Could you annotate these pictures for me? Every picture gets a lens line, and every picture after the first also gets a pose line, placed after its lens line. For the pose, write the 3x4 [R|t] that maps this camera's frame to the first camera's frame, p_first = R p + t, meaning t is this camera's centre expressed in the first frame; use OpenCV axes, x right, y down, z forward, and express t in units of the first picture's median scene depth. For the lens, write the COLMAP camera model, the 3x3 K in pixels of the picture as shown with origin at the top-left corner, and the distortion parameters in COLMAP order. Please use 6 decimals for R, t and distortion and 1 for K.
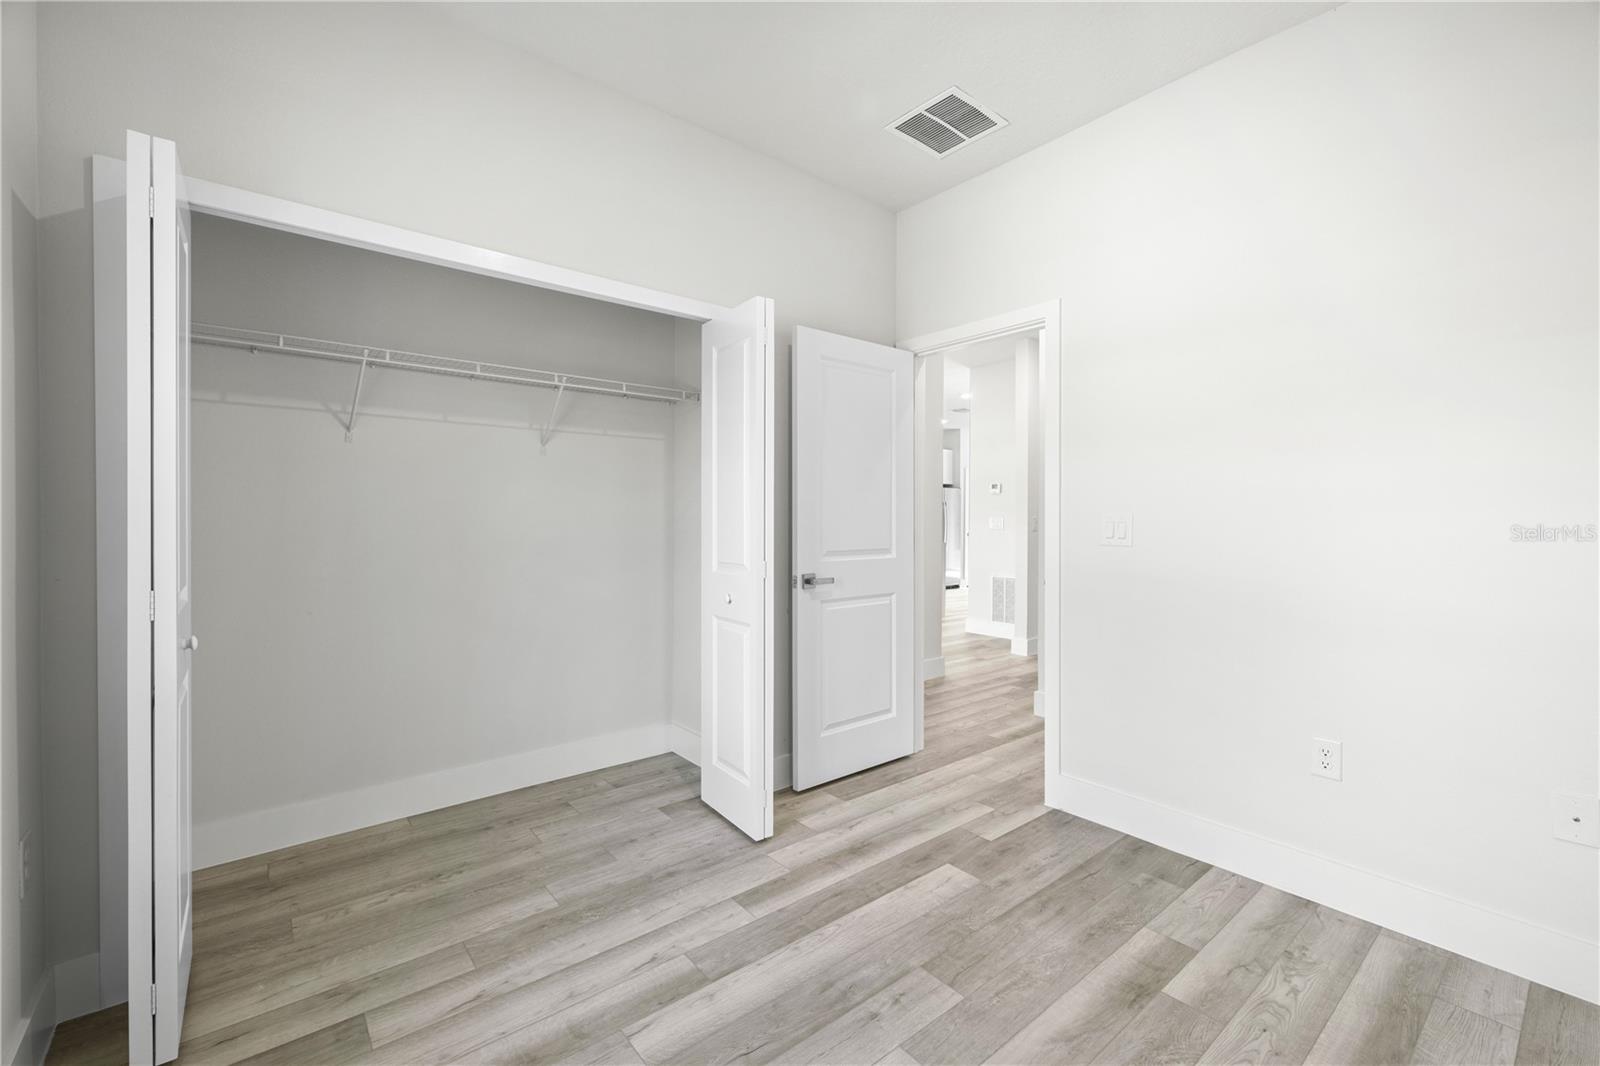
lens RADIAL K [[670.6, 0, 799.2], [0, 670.6, 523.1], [0, 0, 1]] dist [0.000591, -0.000702]
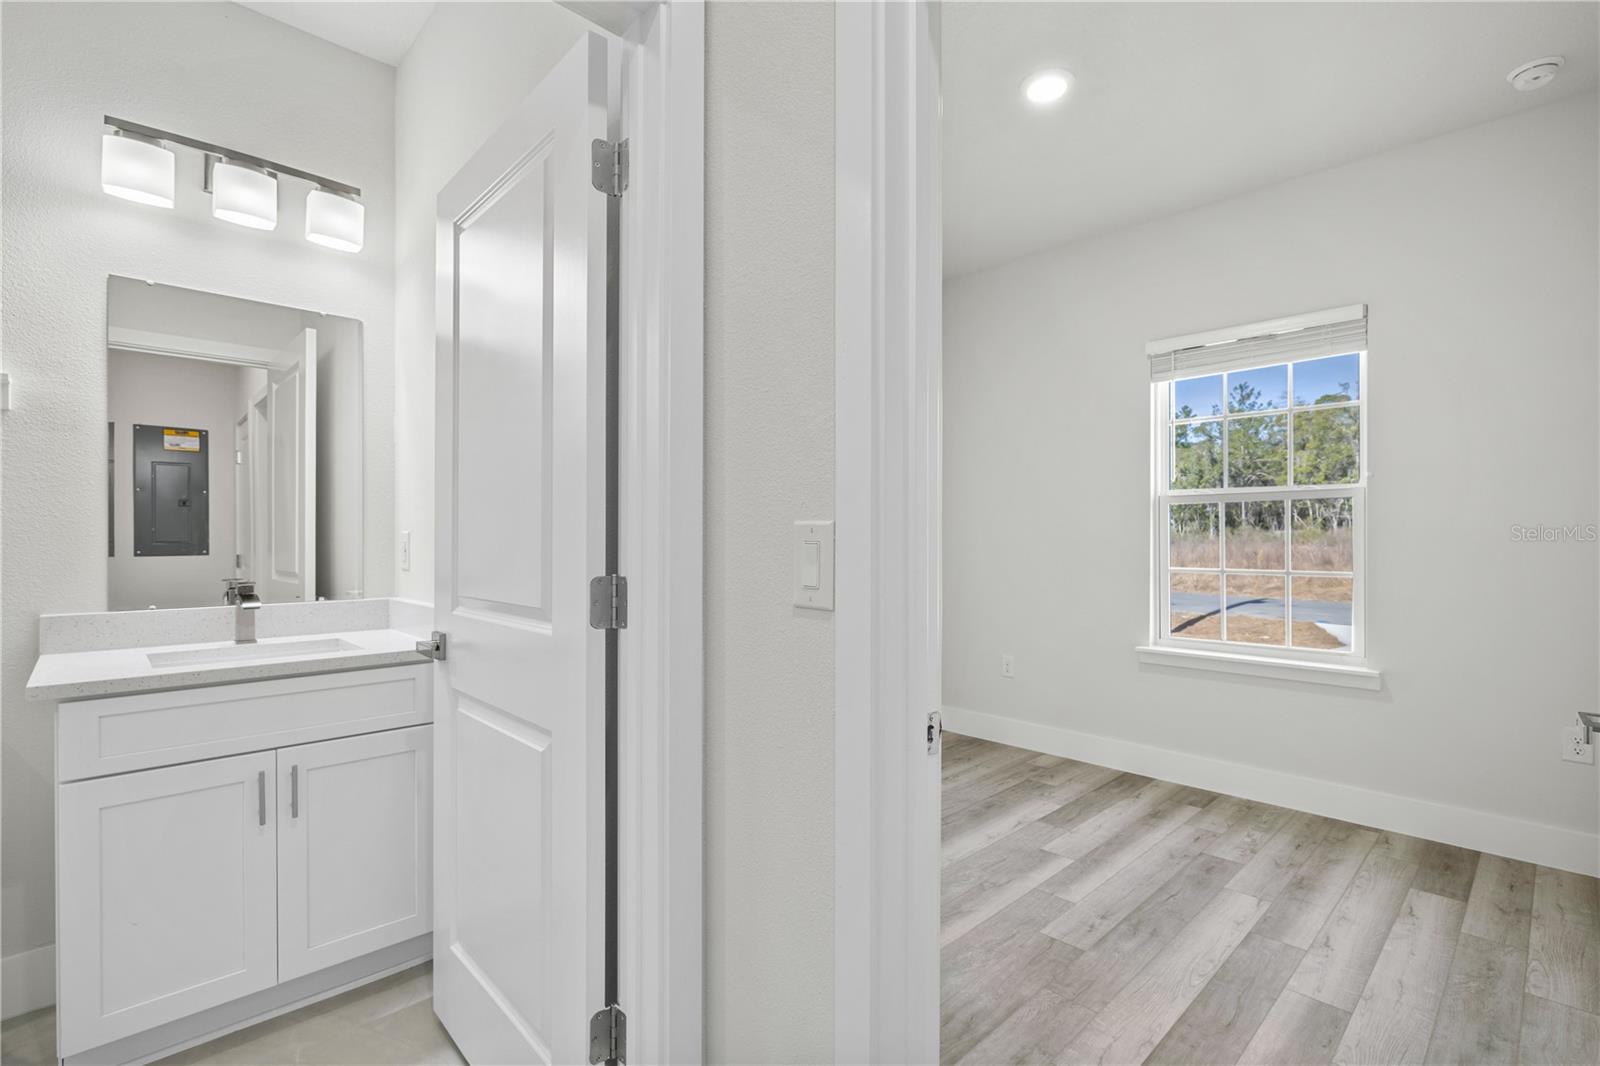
lens RADIAL K [[730.7, 0, 797.9], [0, 730.7, 536.9], [0, 0, 1]] dist [-0.000100, 0.000050]
pose [[-0.997538, -0.000876, -0.070123, 0.602797], [-0.000905, 1.000000, 0.000387, -0.007427], [0.070122, 0.000450, -0.997538, 1.777854]]
